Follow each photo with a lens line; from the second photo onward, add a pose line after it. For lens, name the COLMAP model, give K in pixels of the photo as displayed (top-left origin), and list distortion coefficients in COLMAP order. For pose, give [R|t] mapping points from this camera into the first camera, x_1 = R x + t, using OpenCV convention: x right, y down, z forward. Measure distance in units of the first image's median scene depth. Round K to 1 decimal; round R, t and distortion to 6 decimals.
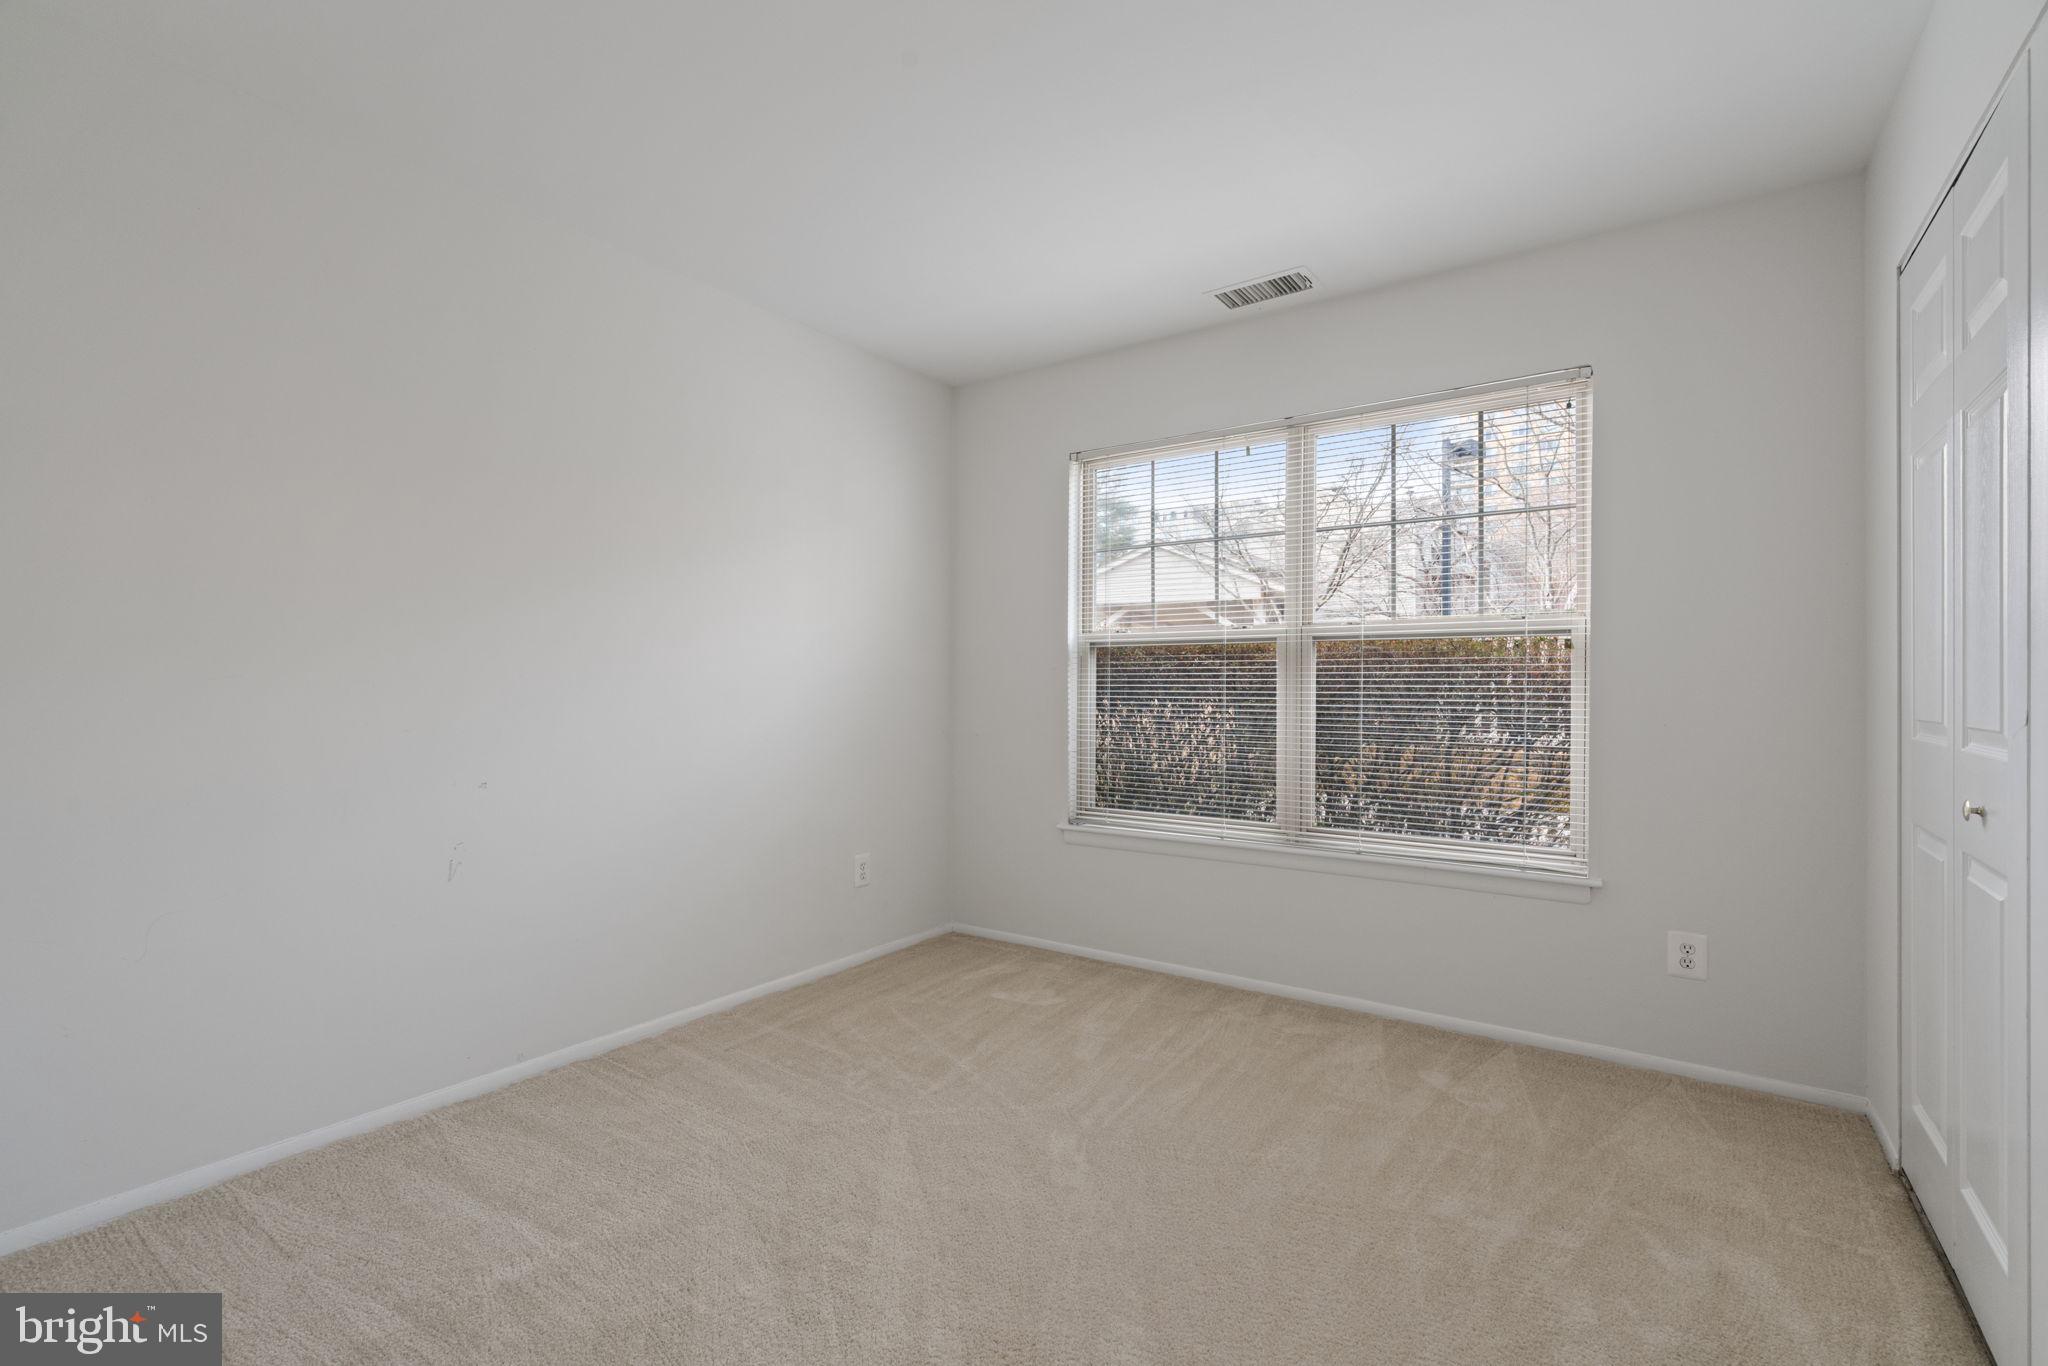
lens RADIAL K [[978.0, 0, 1013.6], [0, 978.0, 695.7], [0, 0, 1]] dist [-0.000626, -0.000007]
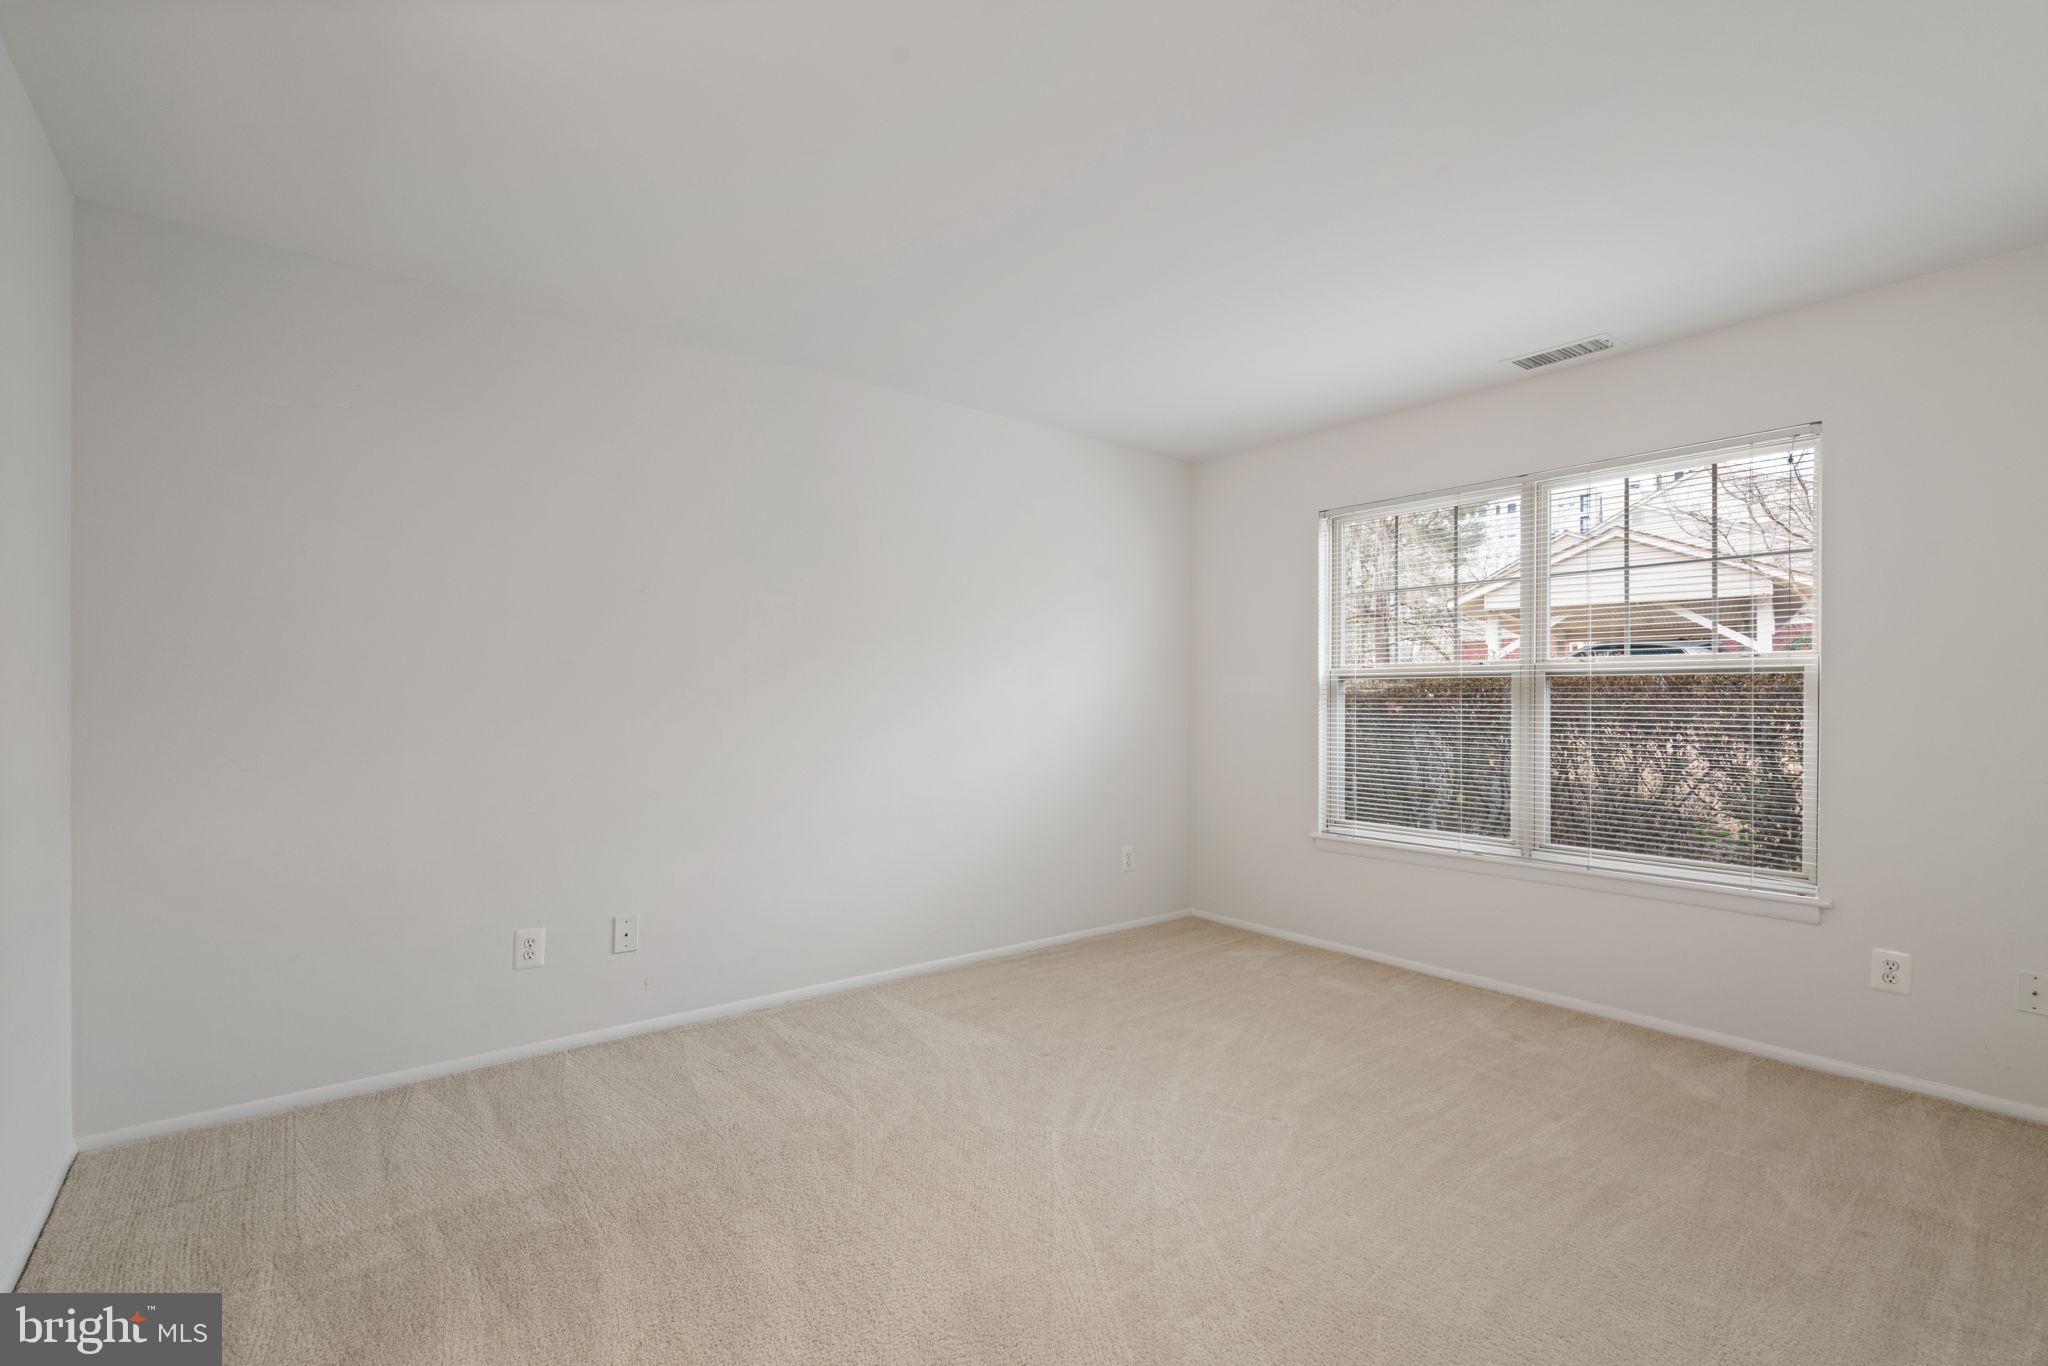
lens RADIAL K [[697.8, 0, 1024.9], [0, 697.8, 713.0], [0, 0, 1]] dist [0.000177, 0.000016]
pose [[0.992564, 0.012244, -0.121103, -0.186818], [-0.012843, 0.999909, -0.004165, -0.002703], [0.121041, 0.005690, 0.992631, 0.140581]]
